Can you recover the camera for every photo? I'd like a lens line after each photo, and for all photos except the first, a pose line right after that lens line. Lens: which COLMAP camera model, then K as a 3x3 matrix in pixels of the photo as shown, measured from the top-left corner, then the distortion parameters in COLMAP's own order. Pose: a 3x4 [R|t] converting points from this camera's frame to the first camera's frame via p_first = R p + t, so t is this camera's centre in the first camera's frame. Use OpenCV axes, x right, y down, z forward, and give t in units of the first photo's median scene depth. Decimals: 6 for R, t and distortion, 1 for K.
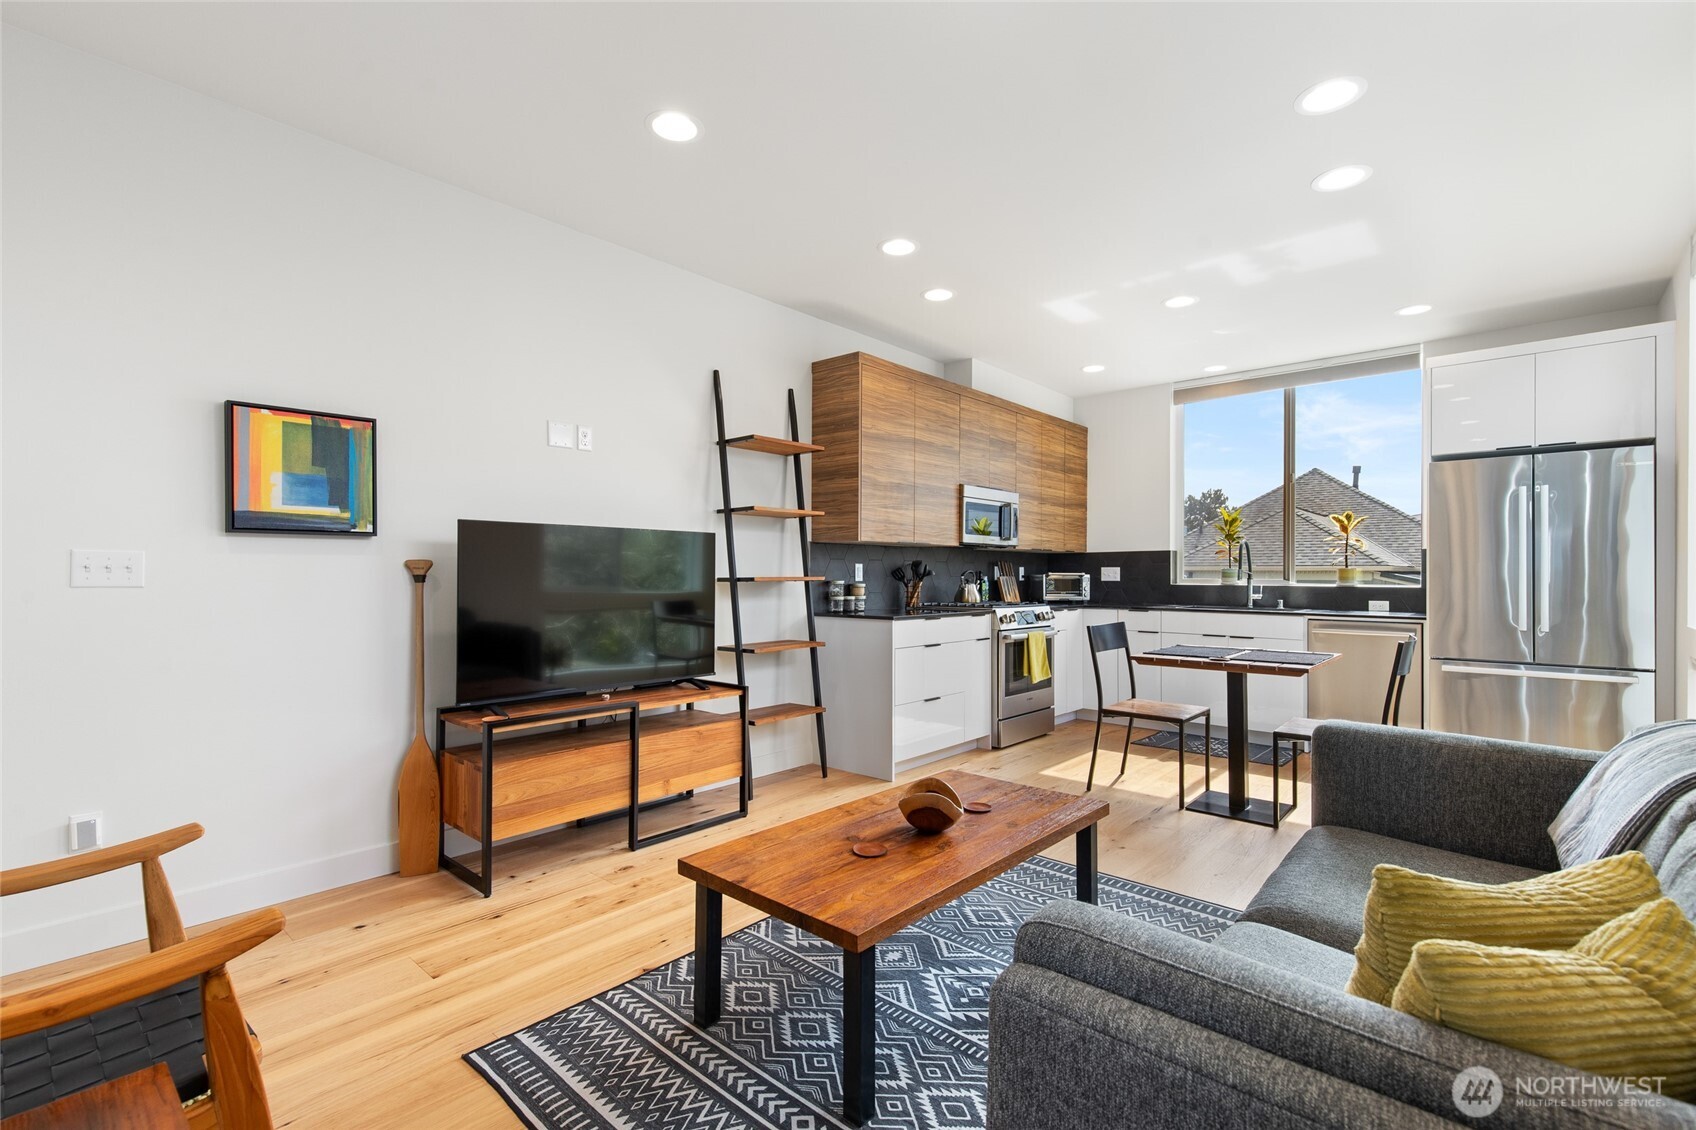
lens RADIAL K [[759.7, 0, 845.3], [0, 759.7, 571.3], [0, 0, 1]] dist [0.008279, -0.001989]
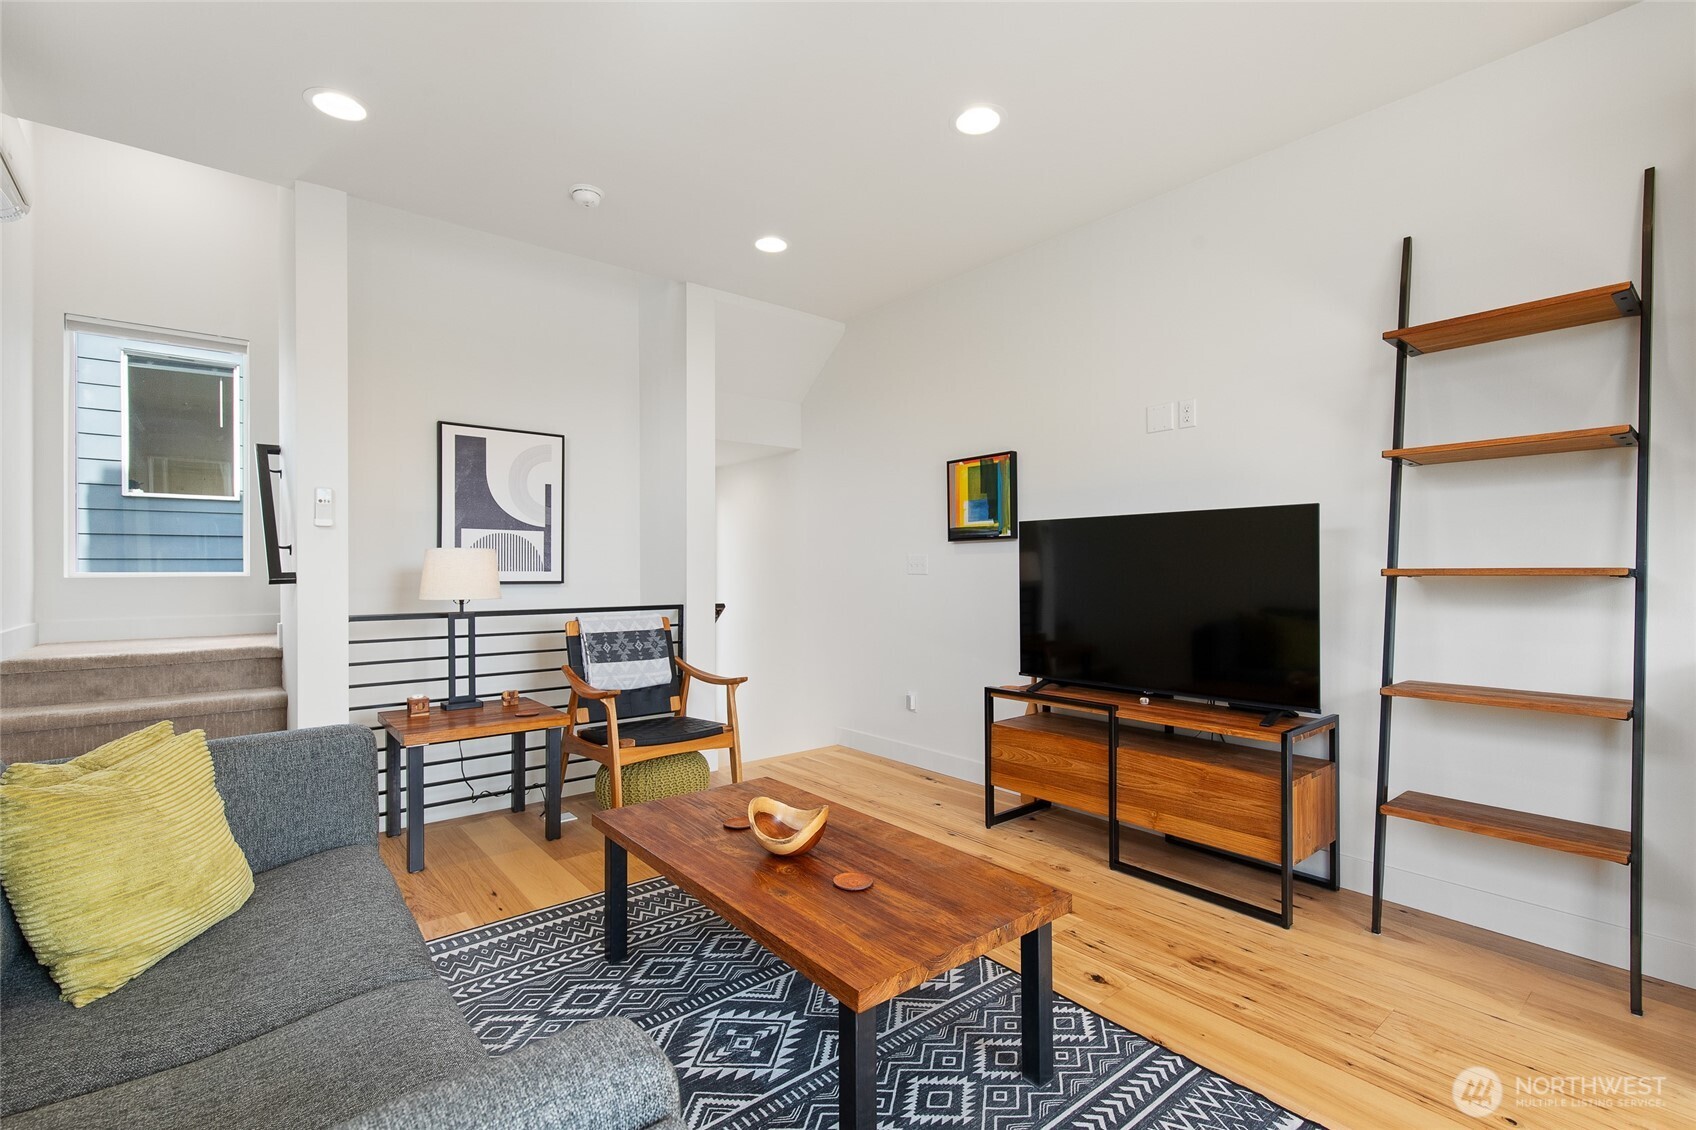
lens RADIAL K [[759.7, 0, 850.7], [0, 759.7, 570.4], [0, 0, 1]] dist [0.008279, -0.001989]
pose [[-0.147726, -0.001940, -0.989026, 0.440138], [0.003749, 0.999990, -0.002521, 0.007457], [0.989021, -0.004080, -0.147717, 0.544602]]
